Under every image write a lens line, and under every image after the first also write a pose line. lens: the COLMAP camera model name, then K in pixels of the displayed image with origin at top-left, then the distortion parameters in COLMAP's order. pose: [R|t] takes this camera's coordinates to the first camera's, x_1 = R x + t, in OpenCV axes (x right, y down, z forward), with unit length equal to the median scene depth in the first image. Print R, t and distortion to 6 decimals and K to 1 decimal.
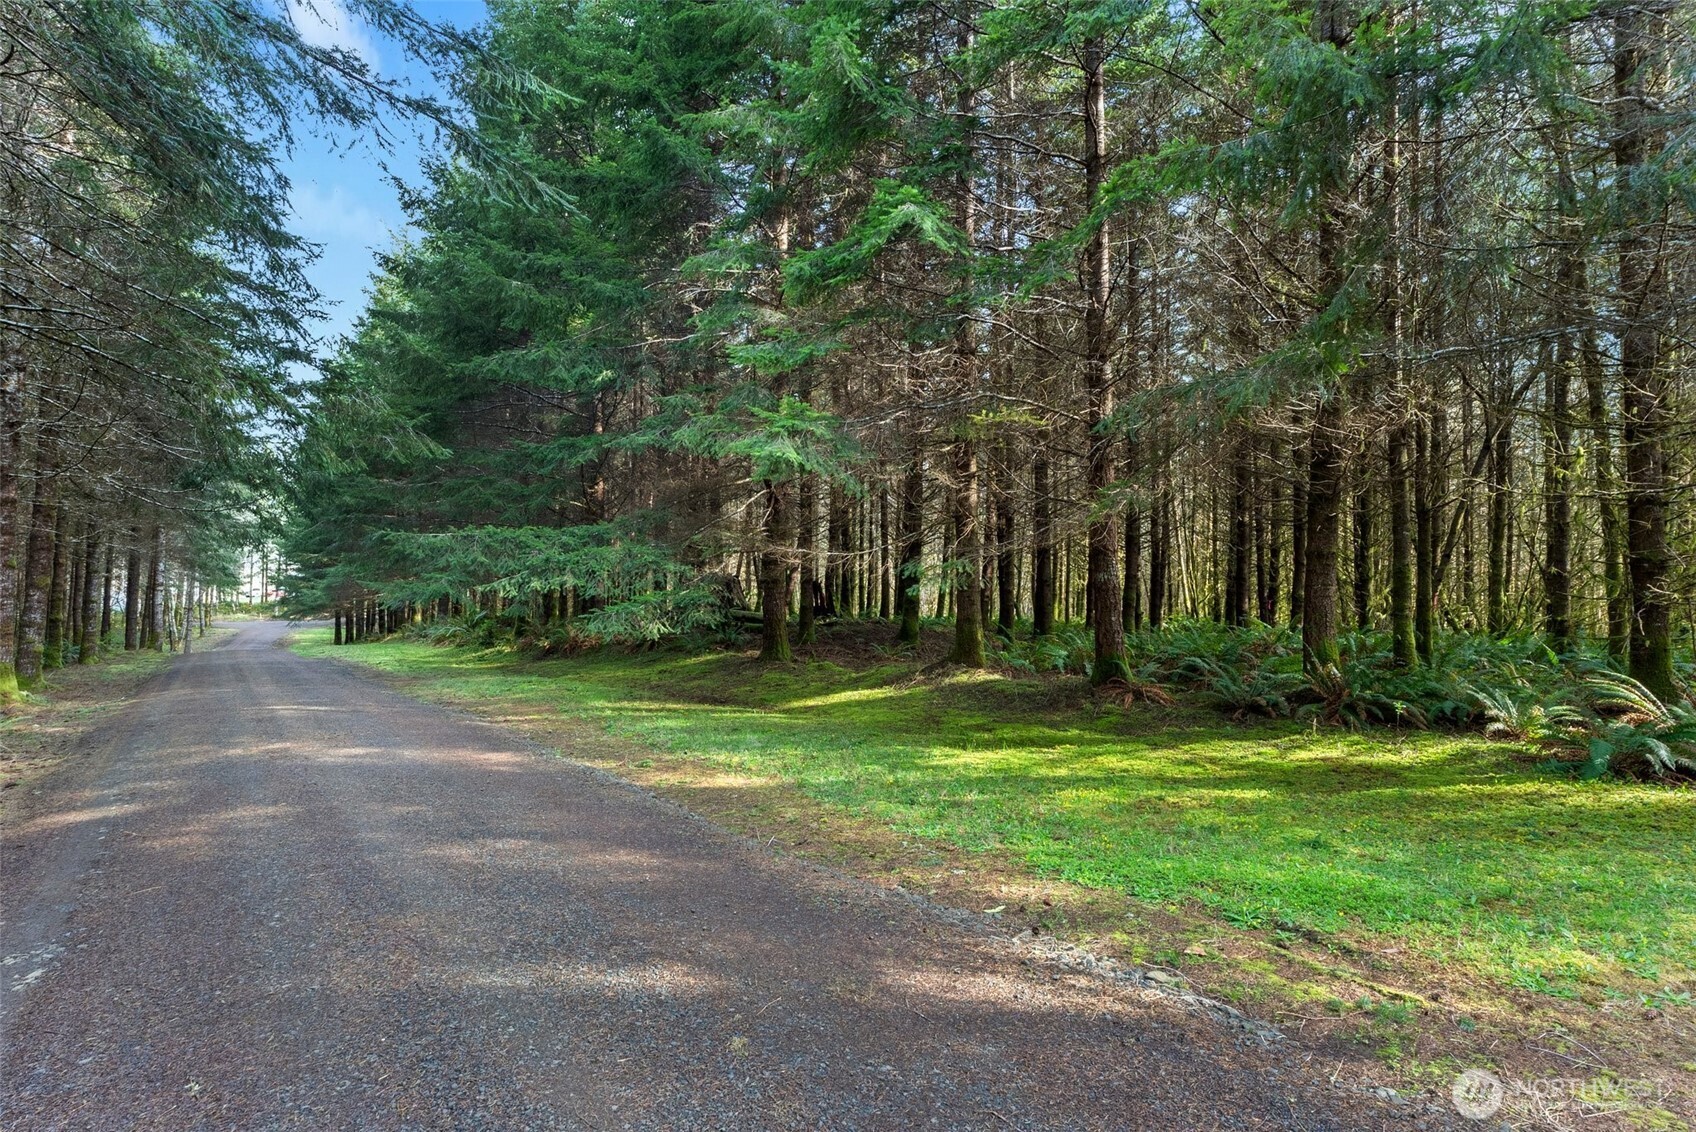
lens RADIAL K [[881.4, 0, 848.3], [0, 881.4, 568.1], [0, 0, 1]] dist [-0.000088, 0.000001]
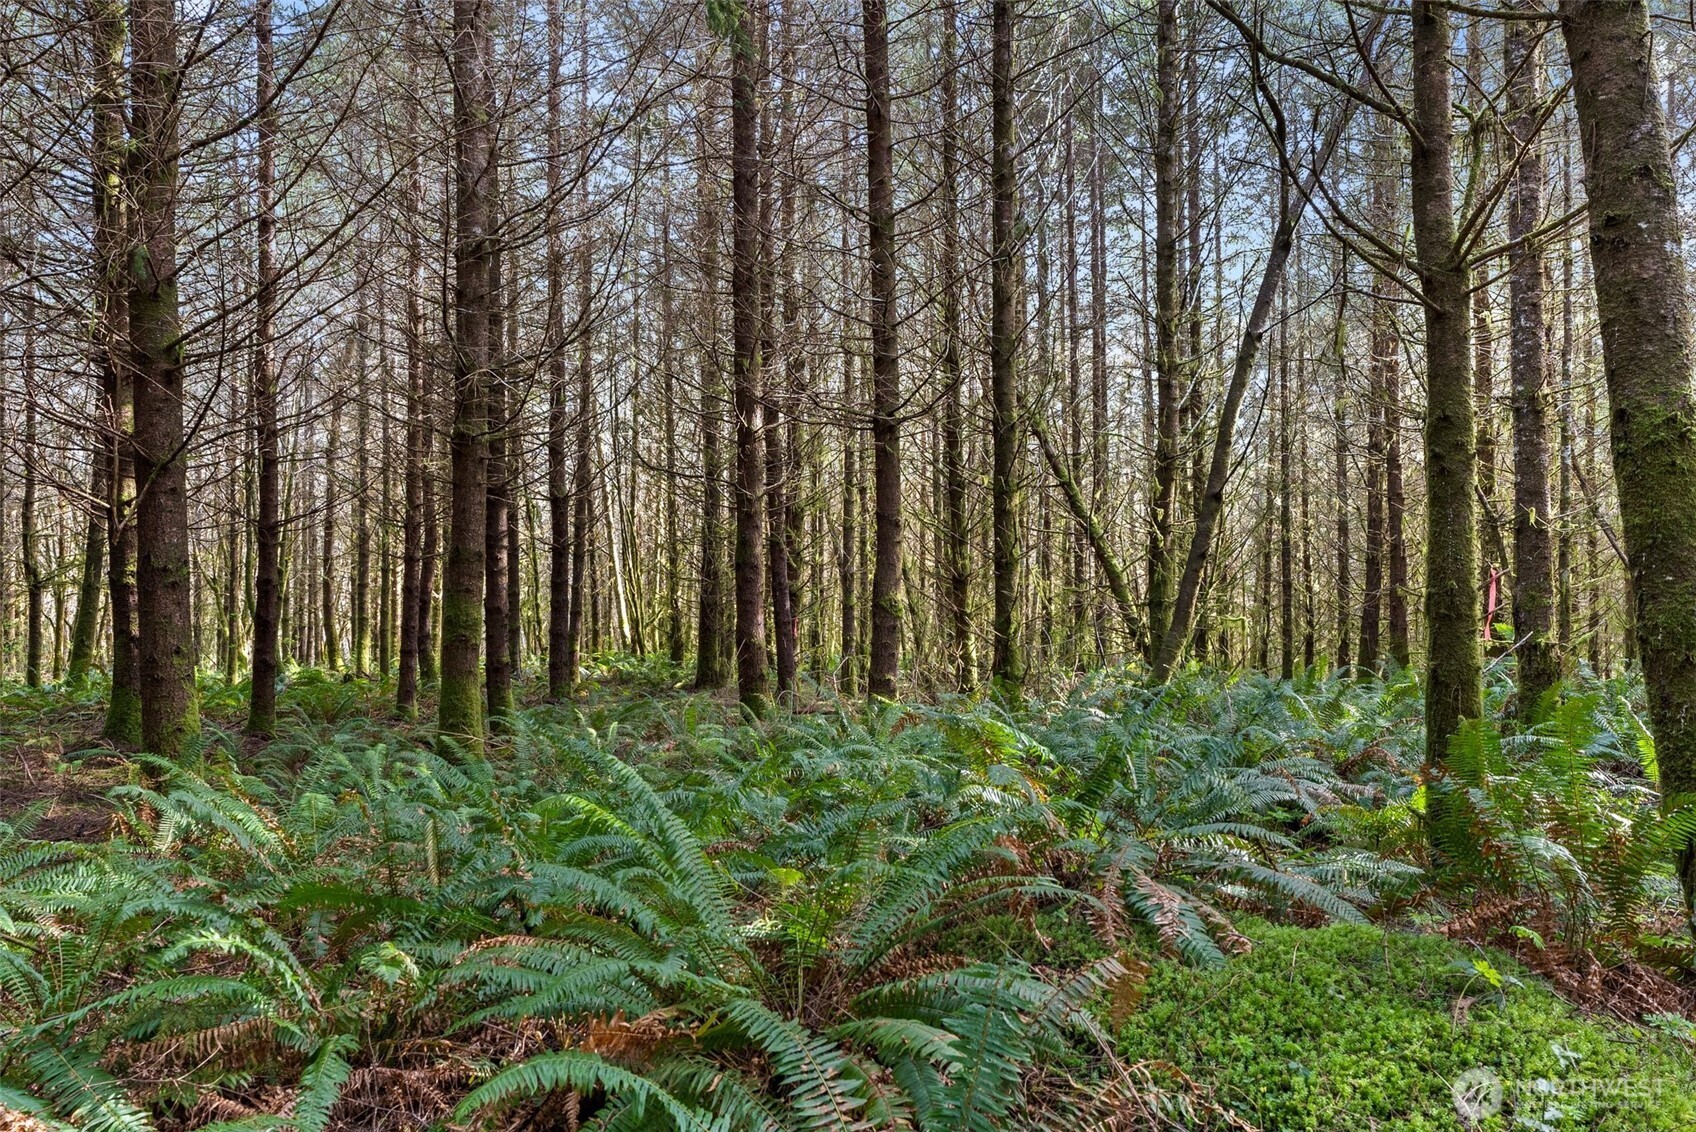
lens RADIAL K [[1318.0, 0, 848.3], [0, 1318.0, 566.4], [0, 0, 1]] dist [0.000403, 0.000011]
pose [[0.859800, 0.003666, 0.510618, 0.090307], [0.001319, 0.999955, -0.009399, 0.010132], [-0.510629, 0.008754, 0.859757, 0.235855]]
